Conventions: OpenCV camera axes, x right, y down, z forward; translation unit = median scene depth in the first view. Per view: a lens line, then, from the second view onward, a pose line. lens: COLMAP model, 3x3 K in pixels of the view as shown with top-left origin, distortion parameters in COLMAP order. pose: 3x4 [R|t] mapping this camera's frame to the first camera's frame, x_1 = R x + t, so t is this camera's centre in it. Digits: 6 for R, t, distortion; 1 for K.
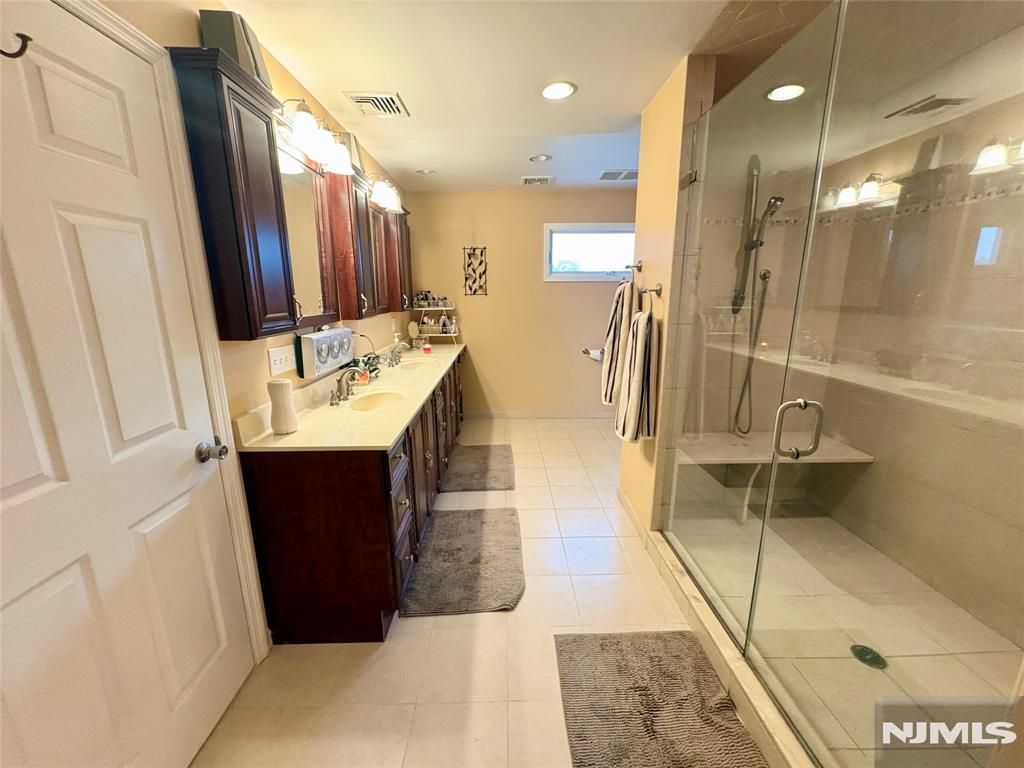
lens RADIAL K [[407.9, 0, 512.5], [0, 407.9, 384.3], [0, 0, 1]] dist [0.001381, -0.000023]
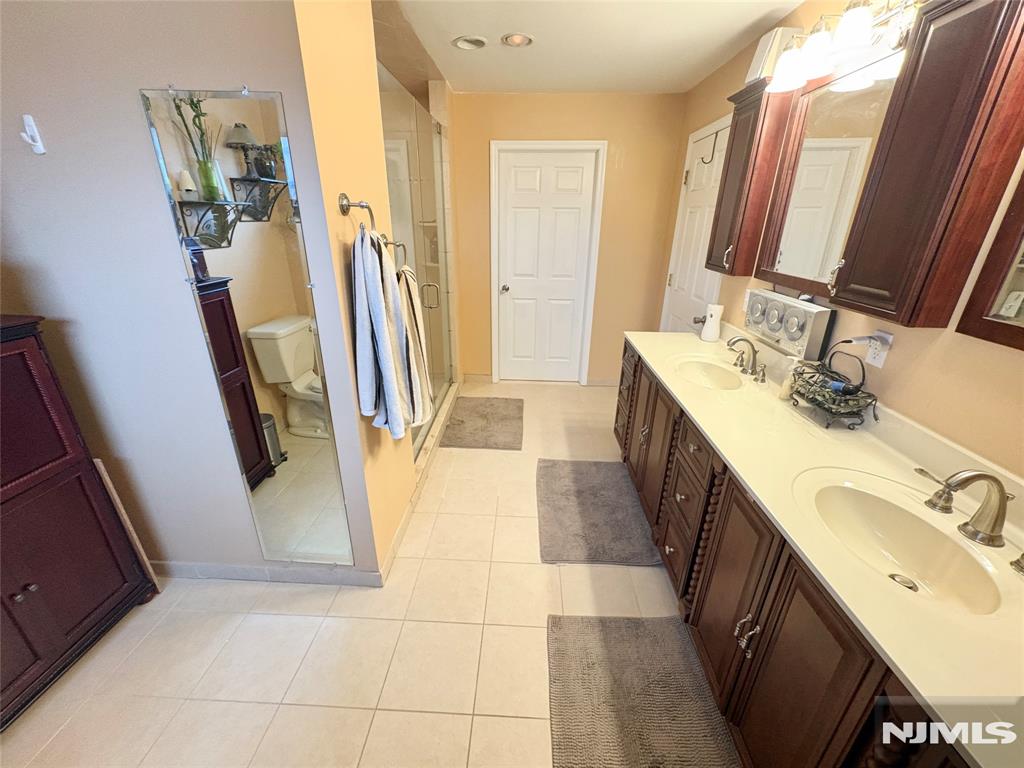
lens RADIAL K [[407.9, 0, 512.5], [0, 407.9, 384.3], [0, 0, 1]] dist [0.001381, -0.000023]
pose [[-0.998120, -0.030601, 0.053099, 0.024261], [0.005257, 0.820481, 0.571650, -0.237070], [-0.061060, 0.570855, -0.818777, 0.913609]]
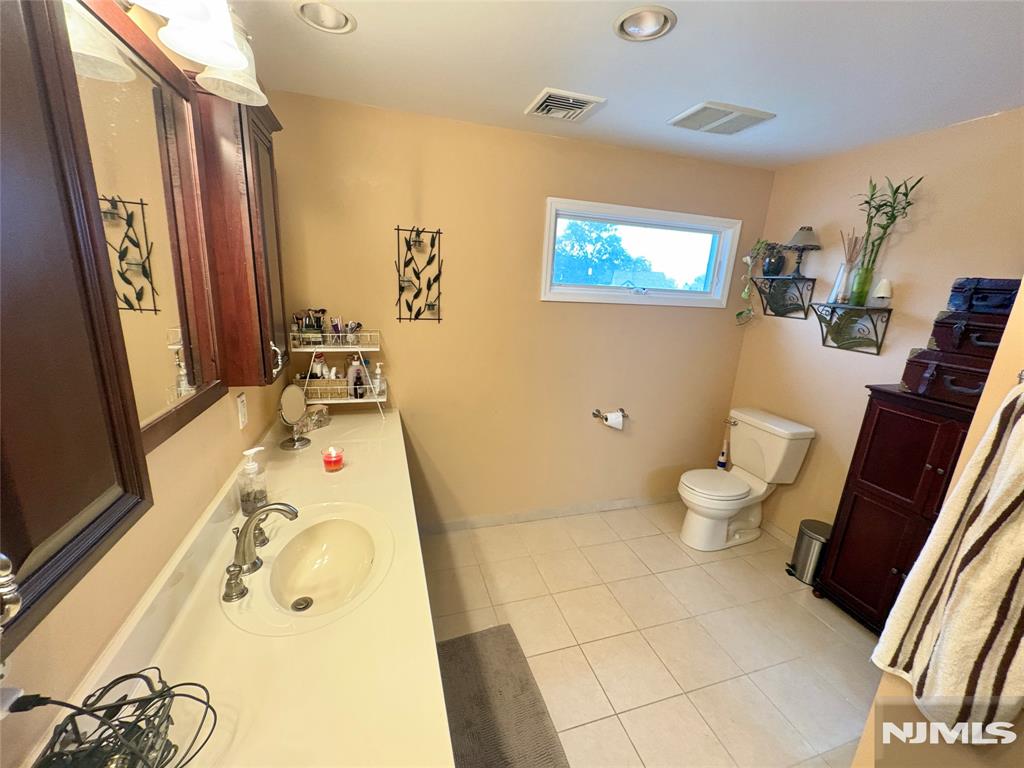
lens RADIAL K [[407.9, 0, 512.5], [0, 407.9, 384.3], [0, 0, 1]] dist [0.001381, -0.000023]
pose [[0.956667, -0.016585, 0.290710, -0.133244], [0.007560, 0.999455, 0.032139, -0.155958], [-0.291085, -0.028549, 0.956271, 0.469747]]
